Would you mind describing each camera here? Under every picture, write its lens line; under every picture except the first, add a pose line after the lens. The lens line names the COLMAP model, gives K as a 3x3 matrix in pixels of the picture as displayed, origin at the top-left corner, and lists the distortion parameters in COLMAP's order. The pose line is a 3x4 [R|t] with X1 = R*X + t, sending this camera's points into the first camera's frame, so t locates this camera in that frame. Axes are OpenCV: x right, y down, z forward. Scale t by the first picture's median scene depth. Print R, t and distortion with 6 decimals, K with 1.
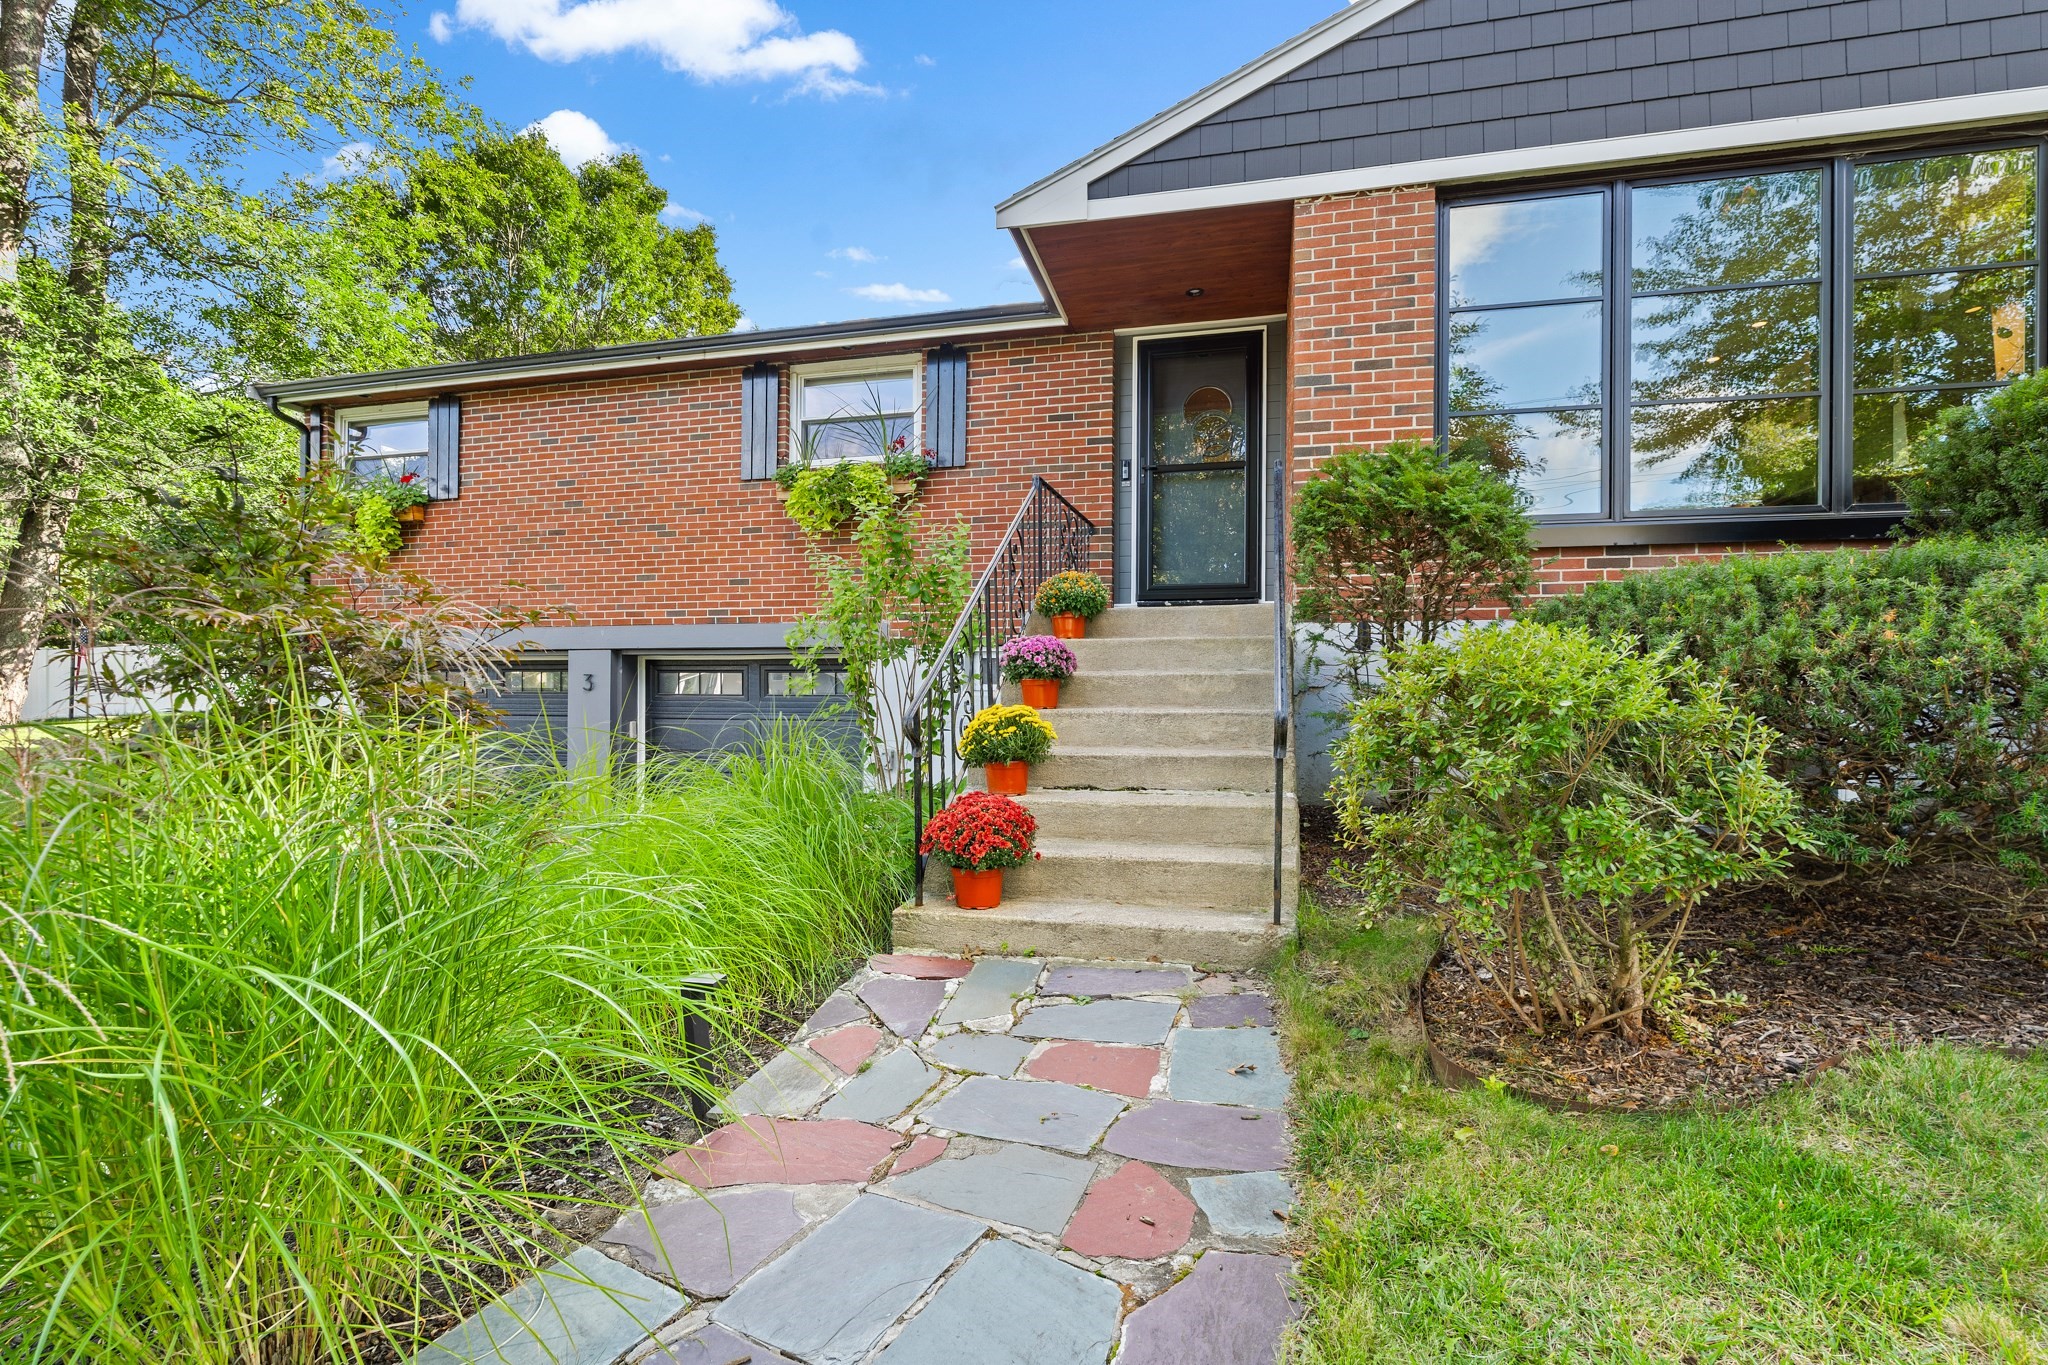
lens RADIAL K [[909.6, 0, 1026.5], [0, 909.6, 704.2], [0, 0, 1]] dist [-0.002568, 0.000888]
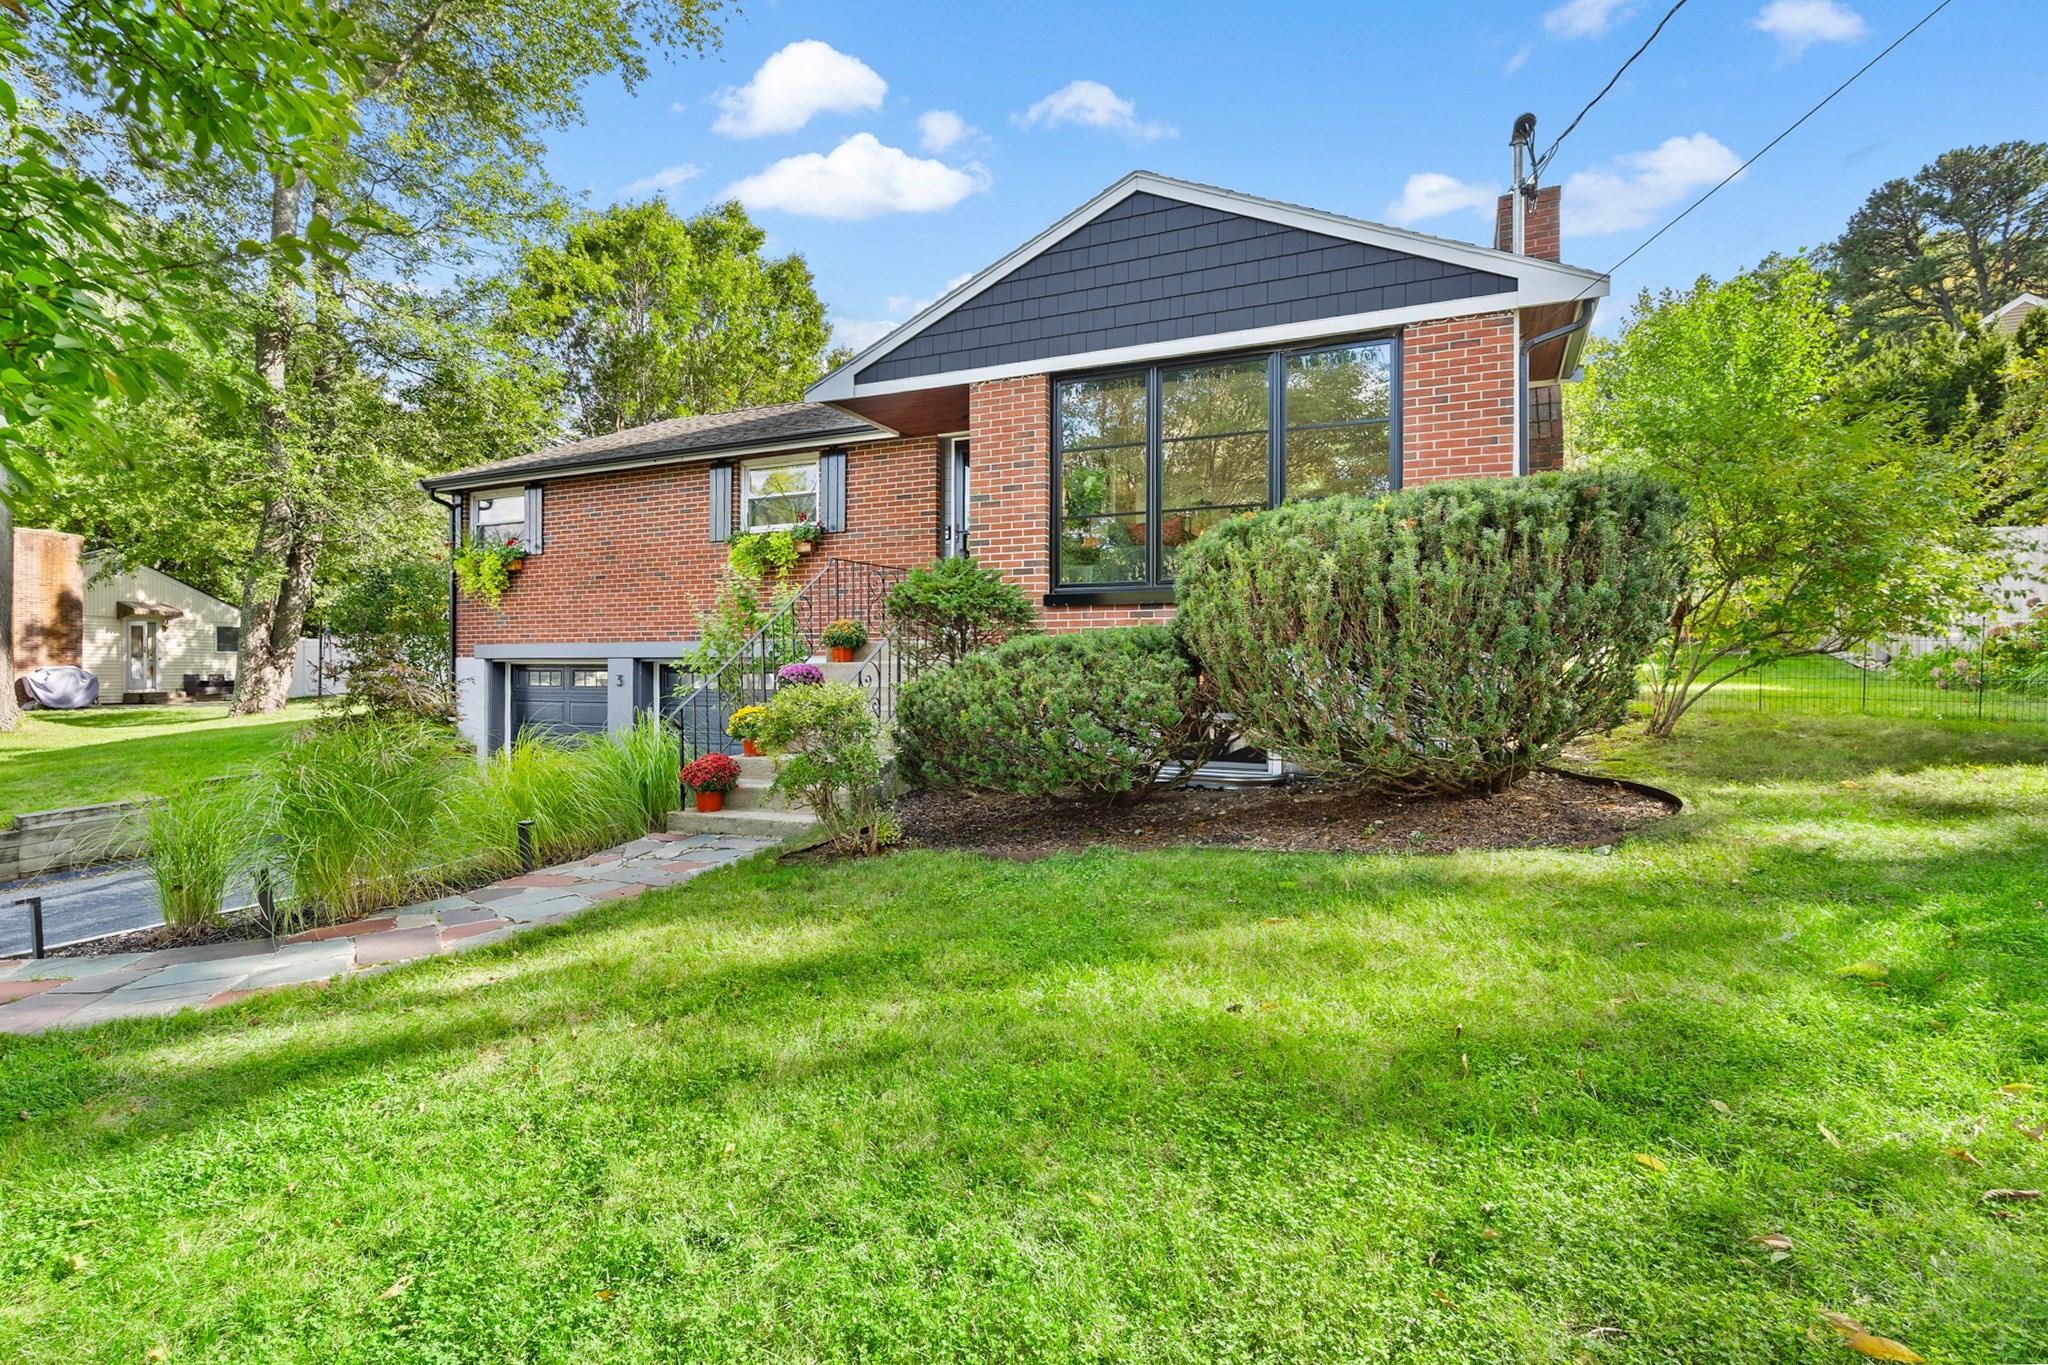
lens RADIAL K [[992.4, 0, 1024.0], [0, 992.4, 682.5], [0, 0, 1]] dist [-0.002082, -0.000217]
pose [[0.981243, -0.002430, -0.192758, 0.480103], [0.003521, 0.999980, 0.005318, -0.029945], [0.192742, -0.005897, 0.981232, -0.449980]]
